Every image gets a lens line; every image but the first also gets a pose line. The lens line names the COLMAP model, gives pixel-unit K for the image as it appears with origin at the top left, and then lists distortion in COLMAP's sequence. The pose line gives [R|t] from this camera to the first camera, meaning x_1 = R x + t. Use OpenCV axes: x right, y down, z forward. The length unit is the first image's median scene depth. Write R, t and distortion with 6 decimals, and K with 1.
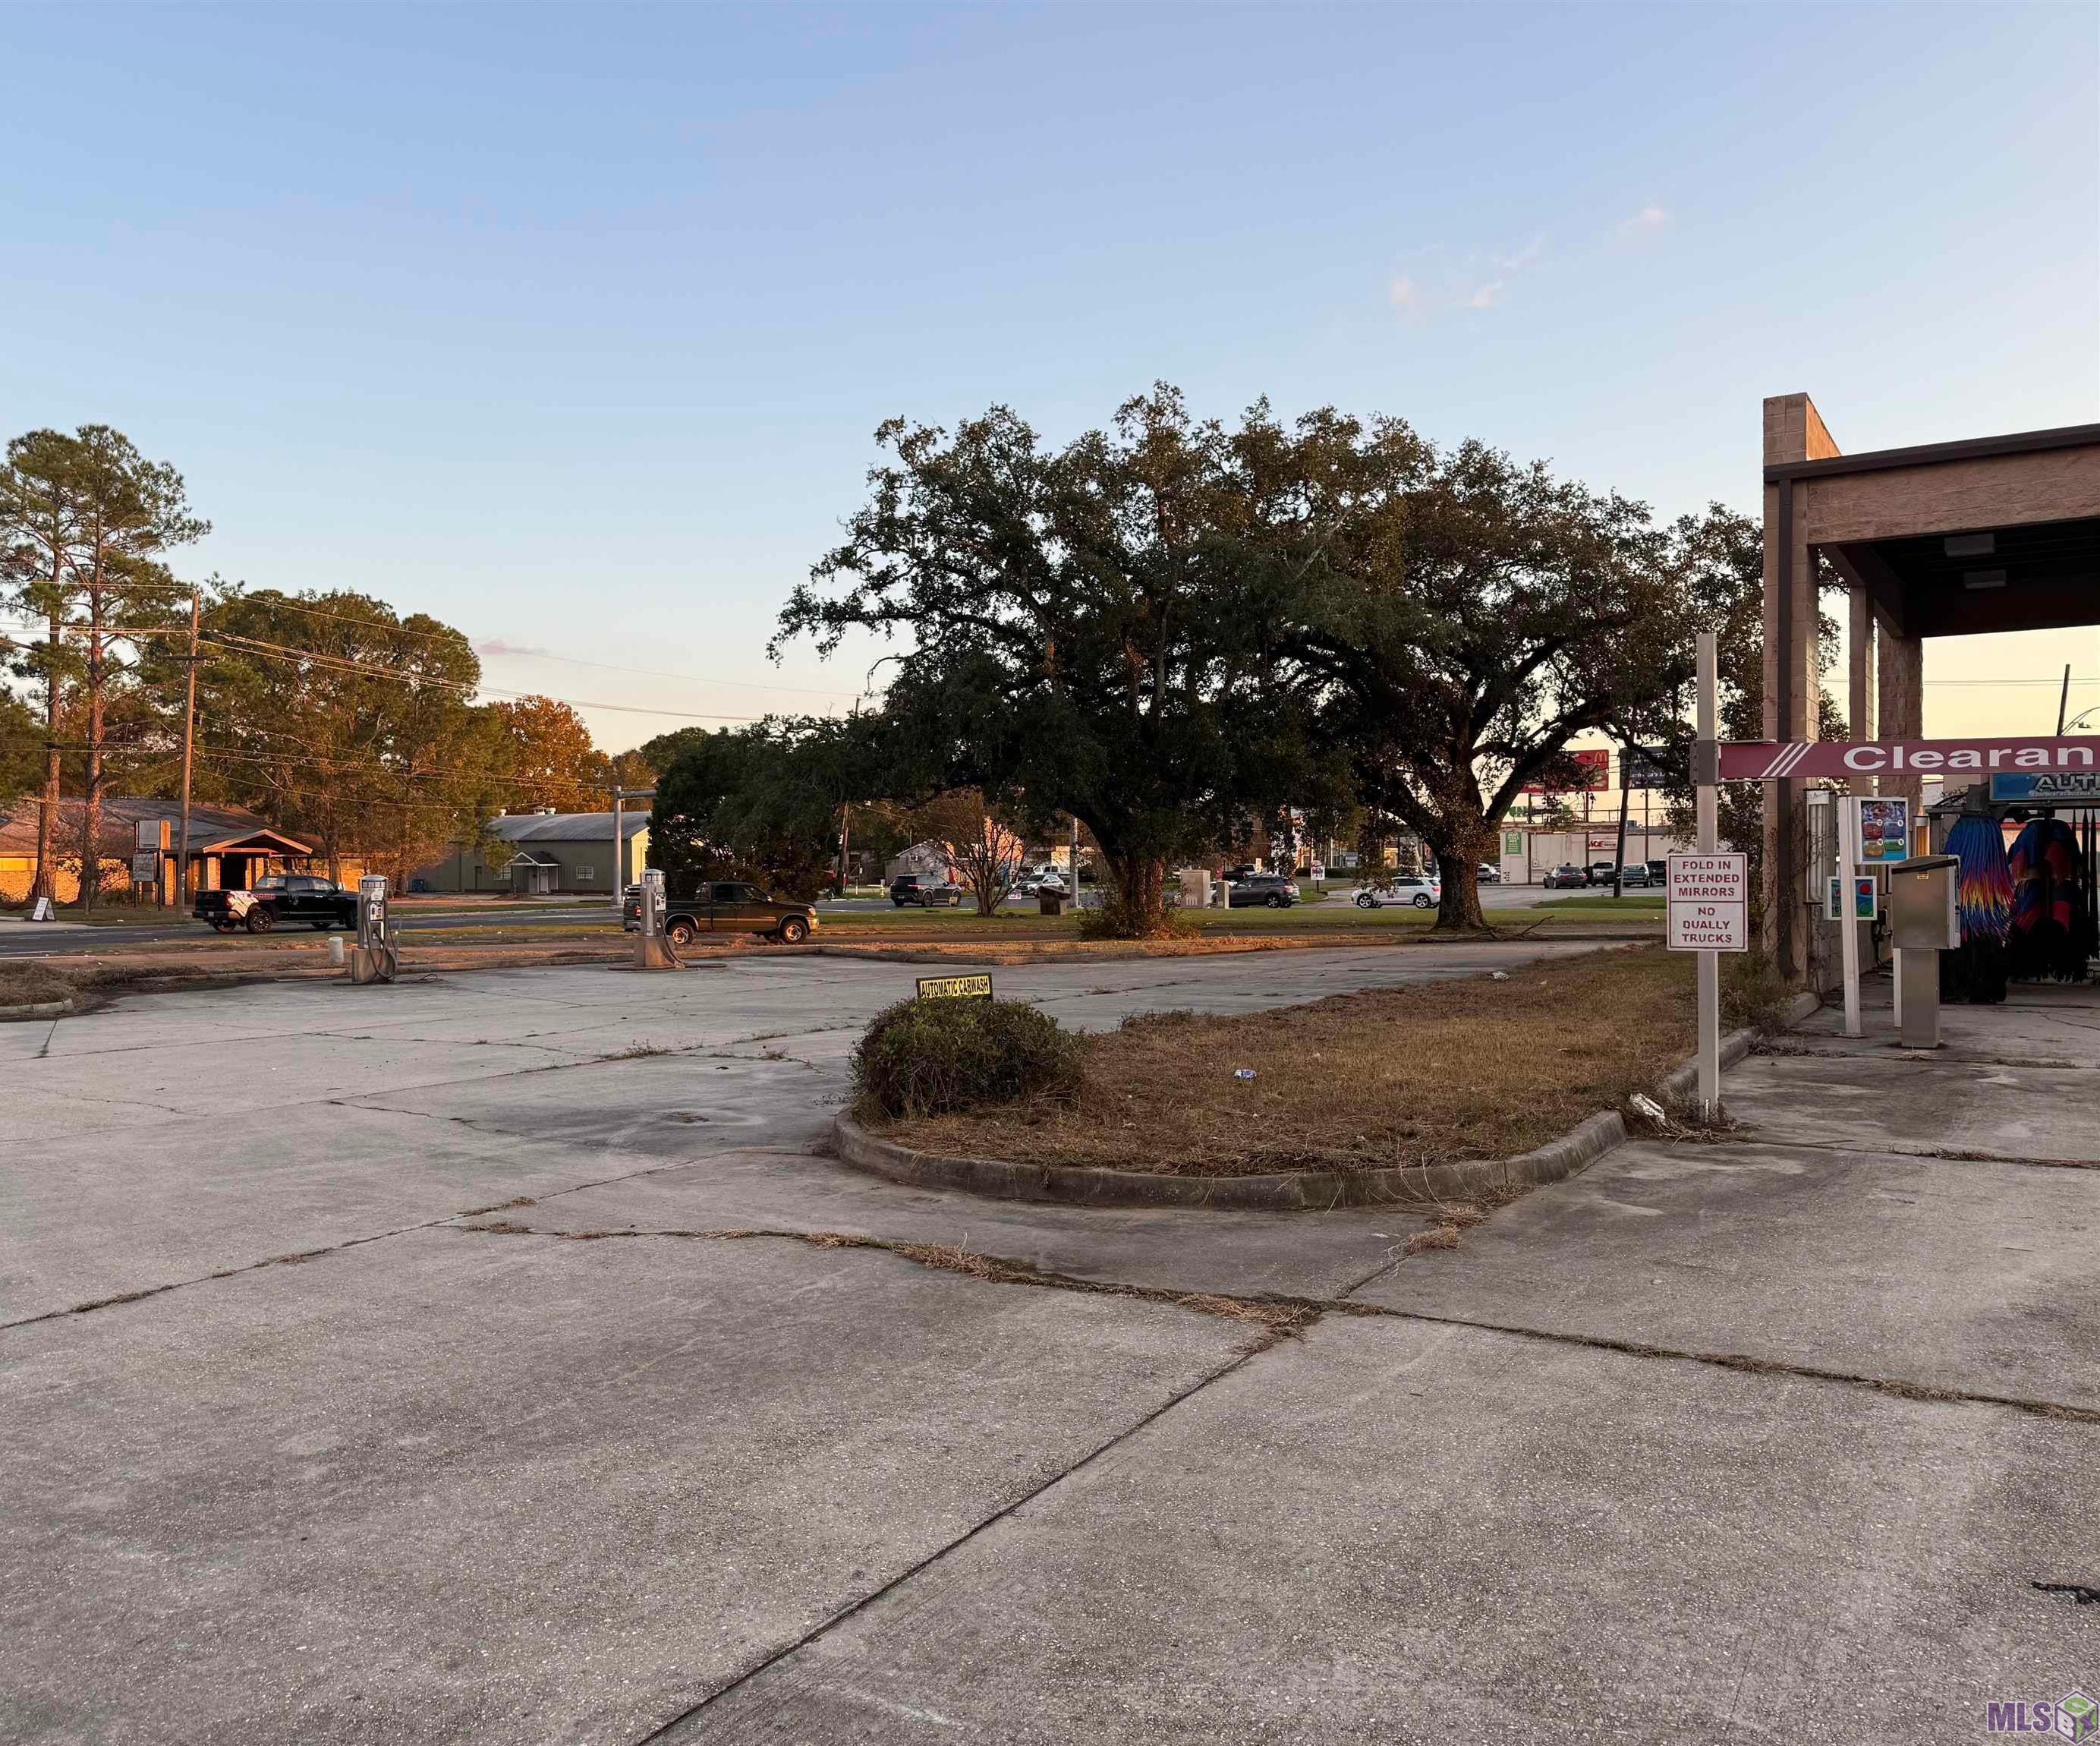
lens RADIAL K [[1919.9, 0, 993.8], [0, 1919.9, 897.7], [0, 0, 1]] dist [0.151047, -0.285904]
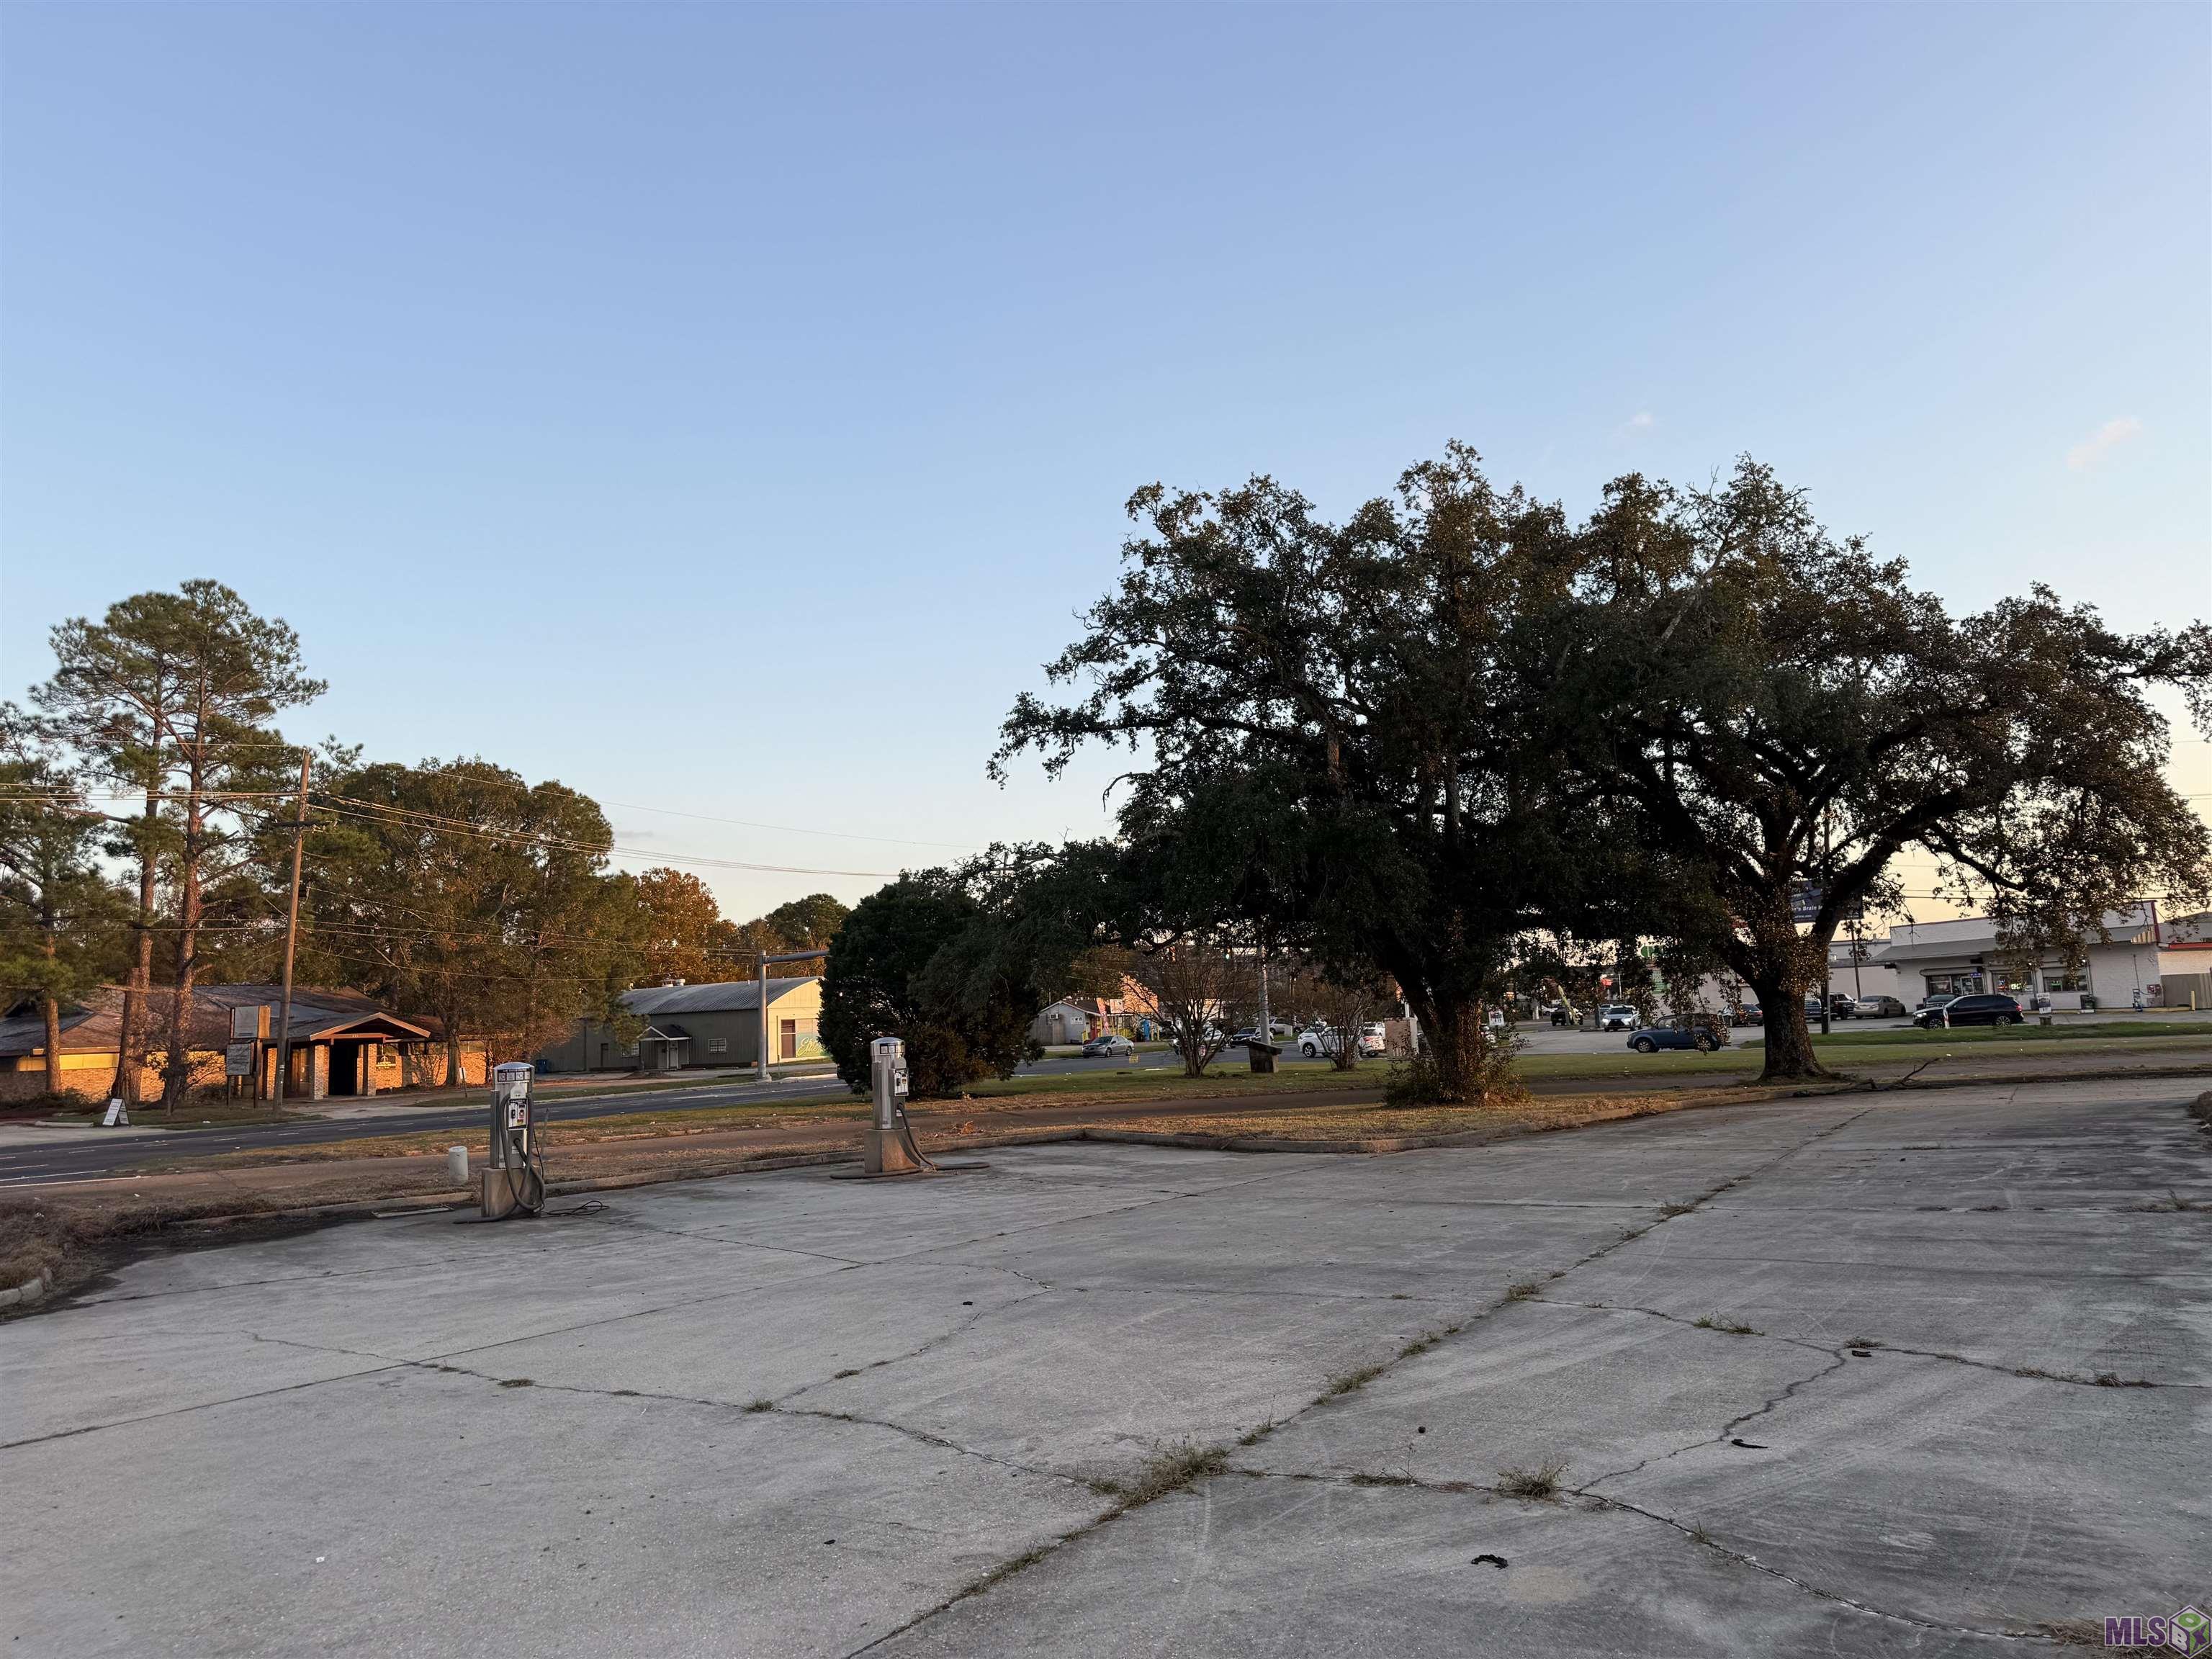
lens RADIAL K [[1578.4, 0, 1086.7], [0, 1578.4, 833.2], [0, 0, 1]] dist [0.095504, -0.142542]
pose [[0.998129, -0.029688, 0.053446, -0.092519], [0.036673, 0.990185, -0.134864, -0.005496], [-0.048917, 0.136572, 0.989422, 0.266741]]
